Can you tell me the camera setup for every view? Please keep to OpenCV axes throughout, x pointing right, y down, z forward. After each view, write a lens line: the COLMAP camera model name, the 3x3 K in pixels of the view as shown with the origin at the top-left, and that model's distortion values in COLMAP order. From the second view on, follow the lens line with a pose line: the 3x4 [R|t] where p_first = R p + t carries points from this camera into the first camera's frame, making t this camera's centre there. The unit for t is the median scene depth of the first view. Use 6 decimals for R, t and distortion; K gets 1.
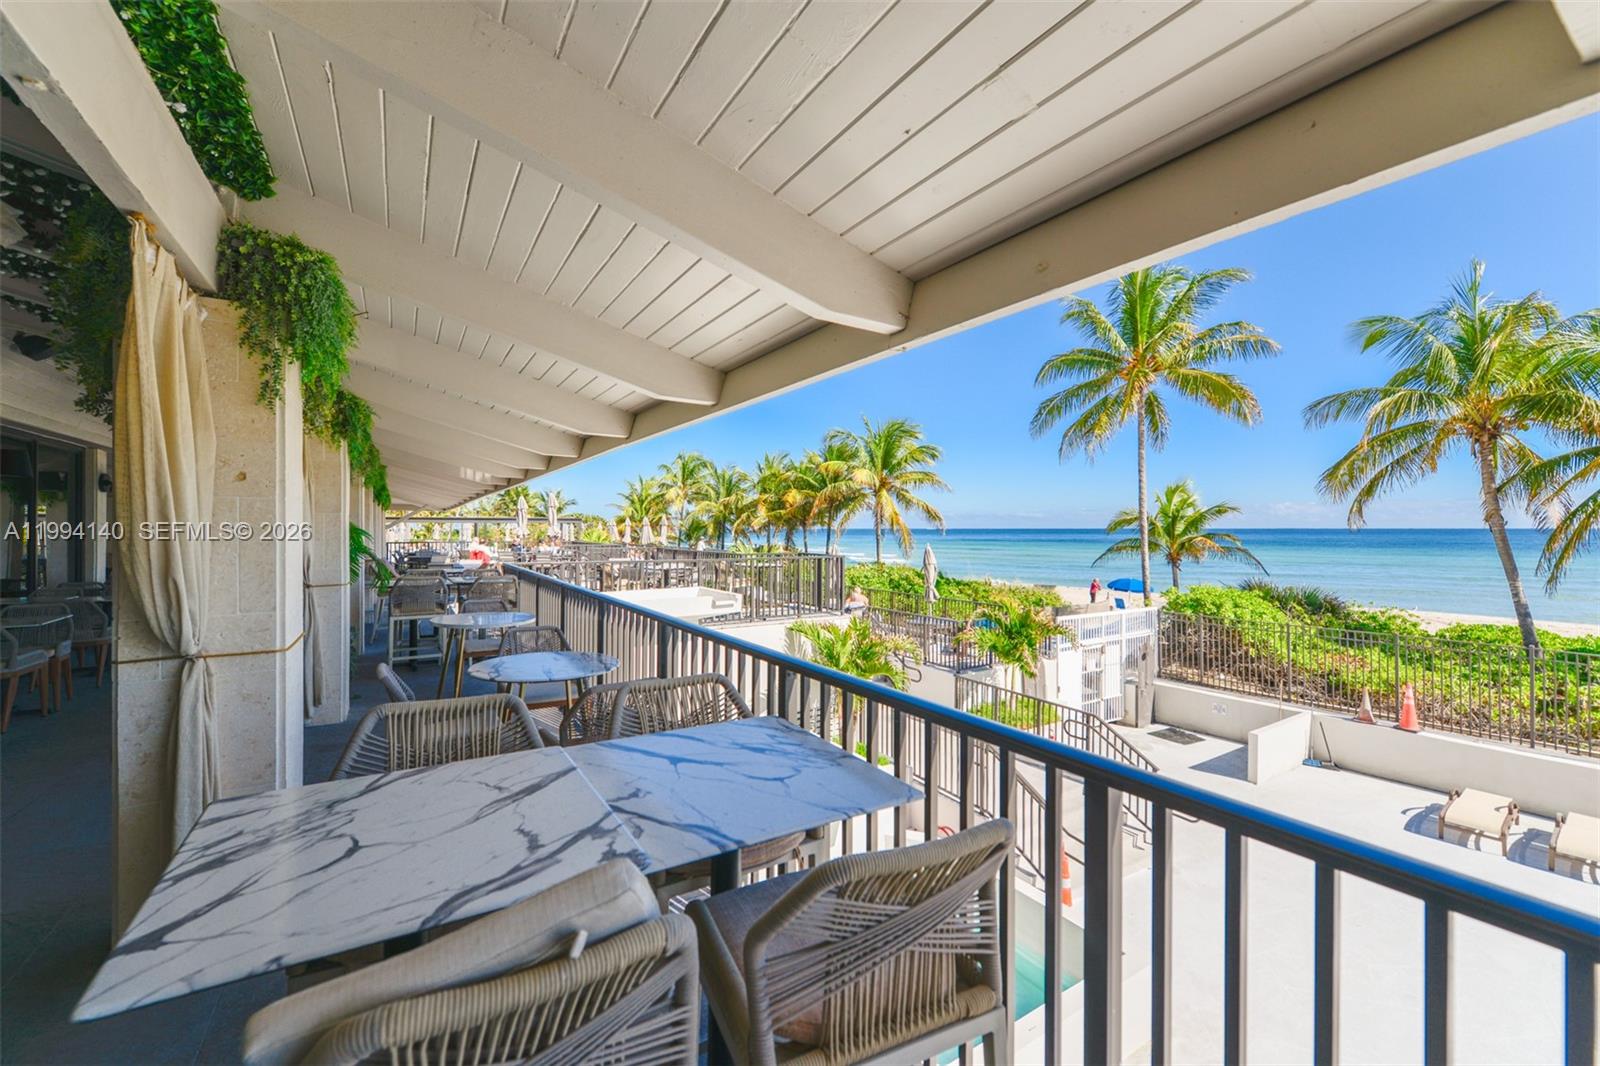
lens RADIAL K [[640.0, 0, 774.0], [0, 640.0, 521.6], [0, 0, 1]] dist [-0.000973, -0.002168]
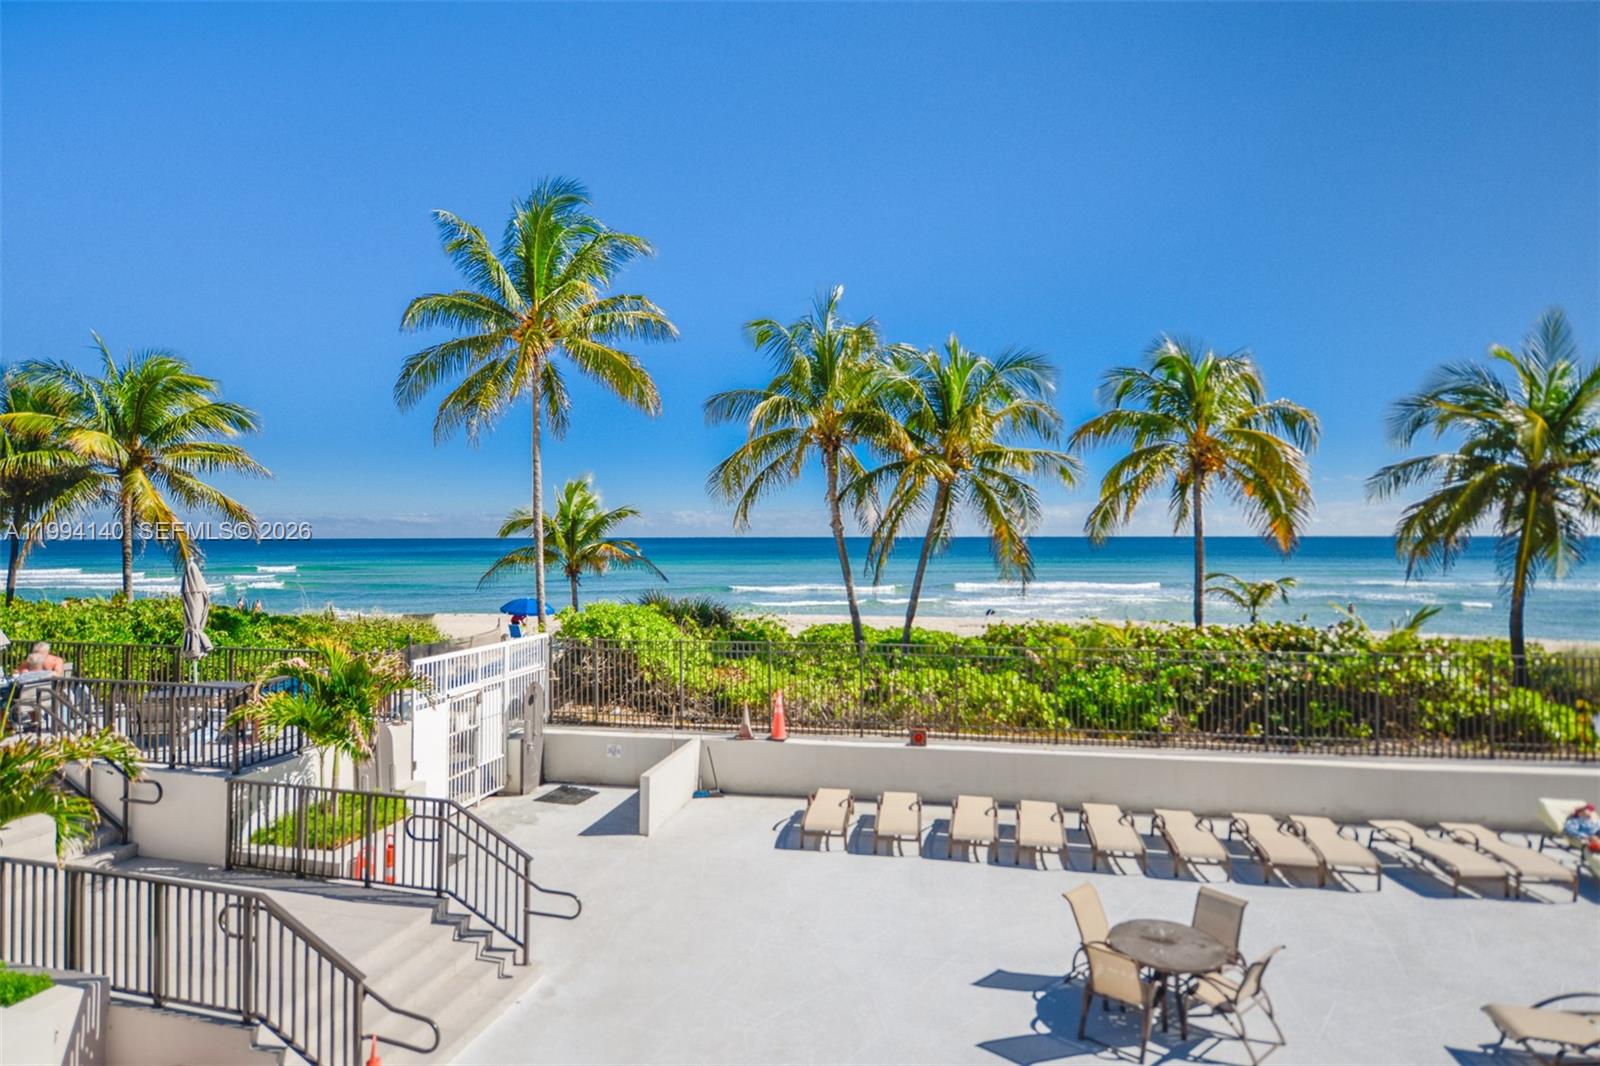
lens RADIAL K [[841.9, 0, 800.0], [0, 841.9, 533.0], [0, 0, 1]] dist [-0.000753, -0.000074]
pose [[0.691492, 0.001142, 0.722383, 0.072287], [-0.003875, 0.999990, 0.002129, 0.008105], [-0.722373, -0.004271, 0.691490, 0.071660]]
